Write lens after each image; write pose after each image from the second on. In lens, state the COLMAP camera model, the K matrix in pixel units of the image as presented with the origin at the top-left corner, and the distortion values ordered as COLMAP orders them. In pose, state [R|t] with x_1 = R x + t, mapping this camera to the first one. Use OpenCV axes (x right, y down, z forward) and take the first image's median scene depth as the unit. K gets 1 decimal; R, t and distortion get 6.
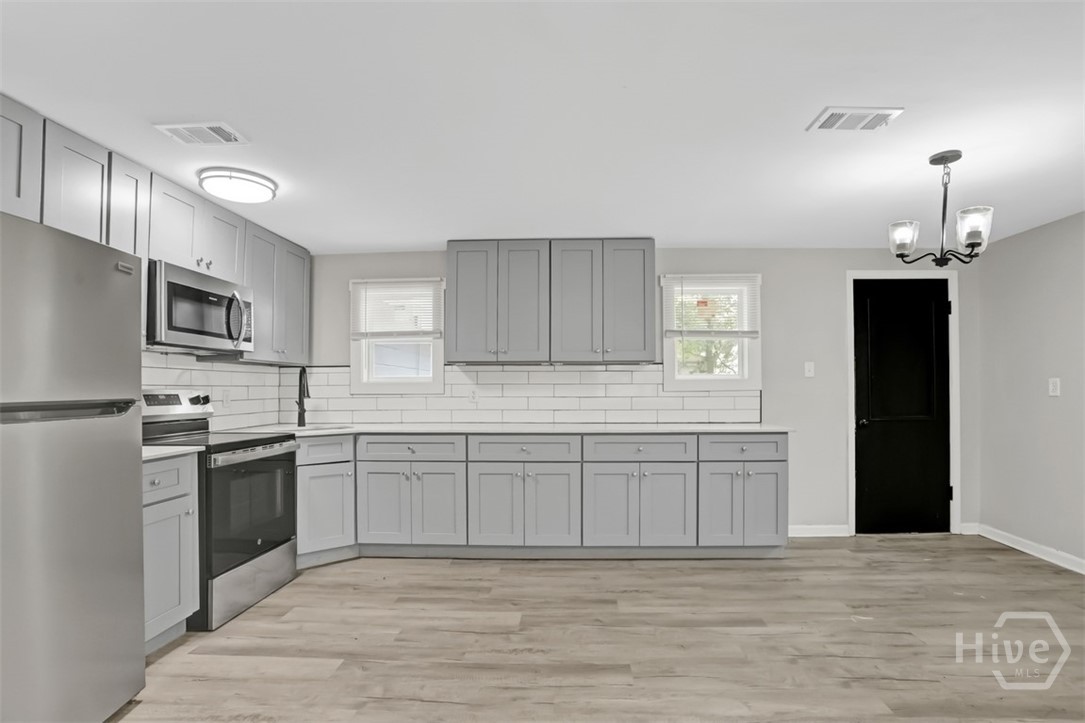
lens RADIAL K [[545.2, 0, 580.3], [0, 545.2, 382.7], [0, 0, 1]] dist [-0.046593, 0.000438]
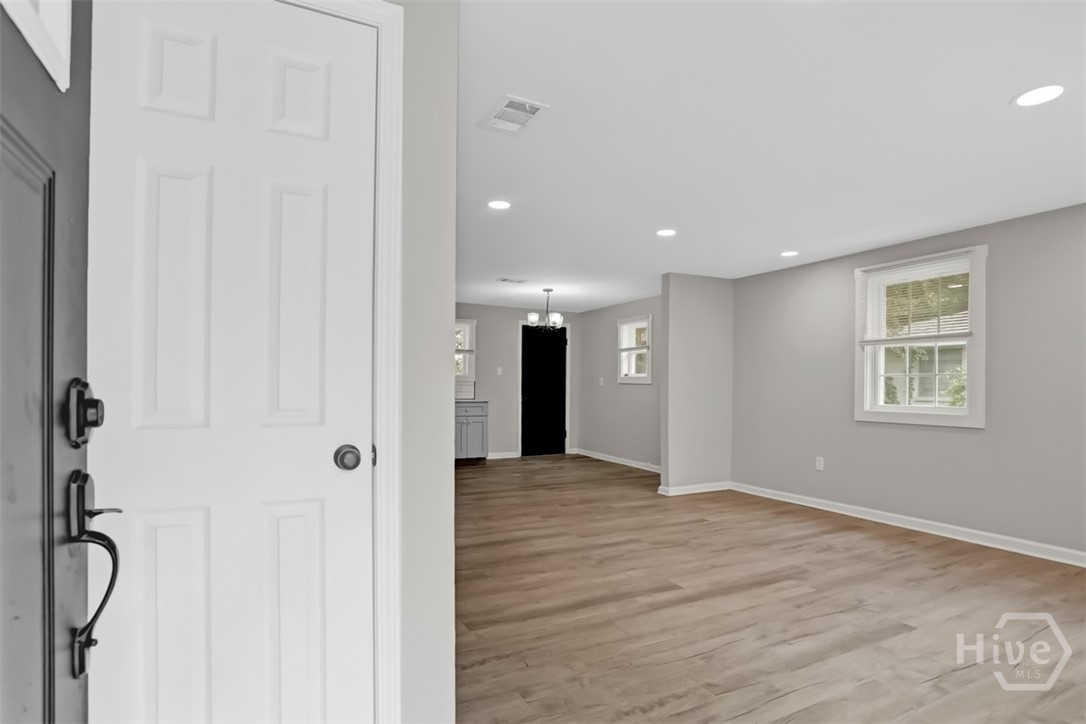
lens RADIAL K [[536.7, 0, 554.9], [0, 536.7, 391.7], [0, 0, 1]] dist [-0.077257, 0.034585]
pose [[0.885636, 0.005454, 0.464348, -0.319900], [-0.015160, 0.999738, 0.017172, 0.014353], [-0.464132, -0.022247, 0.885486, -0.874658]]
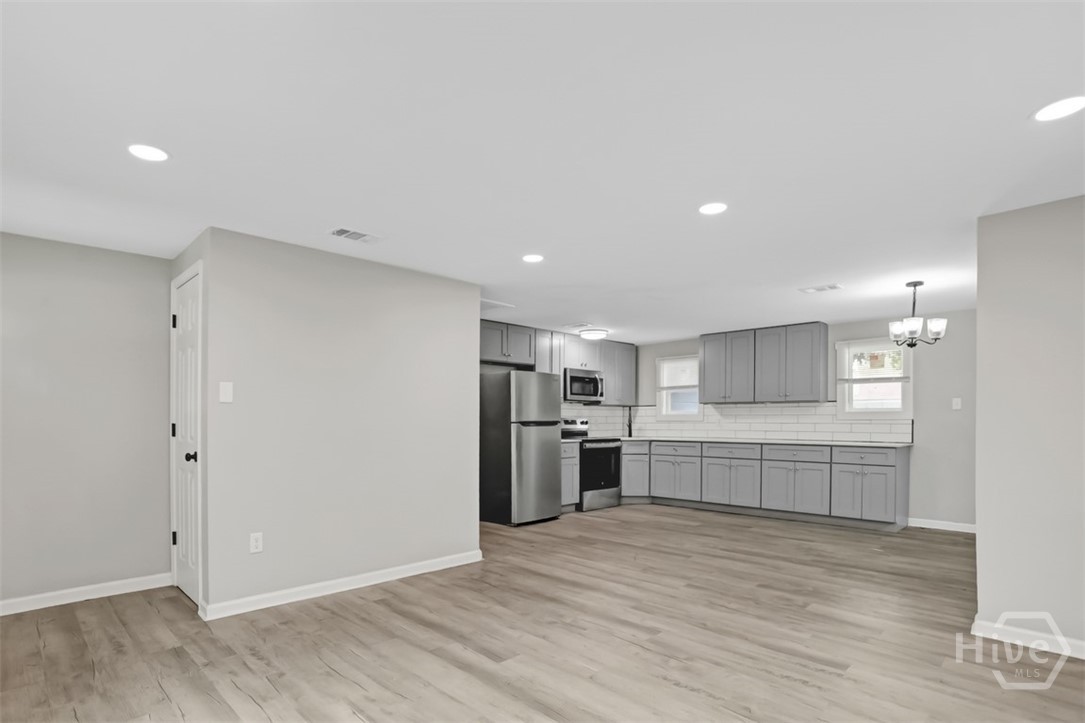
lens RADIAL K [[553.2, 0, 523.8], [0, 553.2, 423.0], [0, 0, 1]] dist [-0.046212, 0.000713]
pose [[0.708035, 0.007865, -0.706134, 0.682628], [0.005638, 0.999843, 0.016789, -0.006574], [0.706155, -0.015868, 0.707880, -0.757851]]
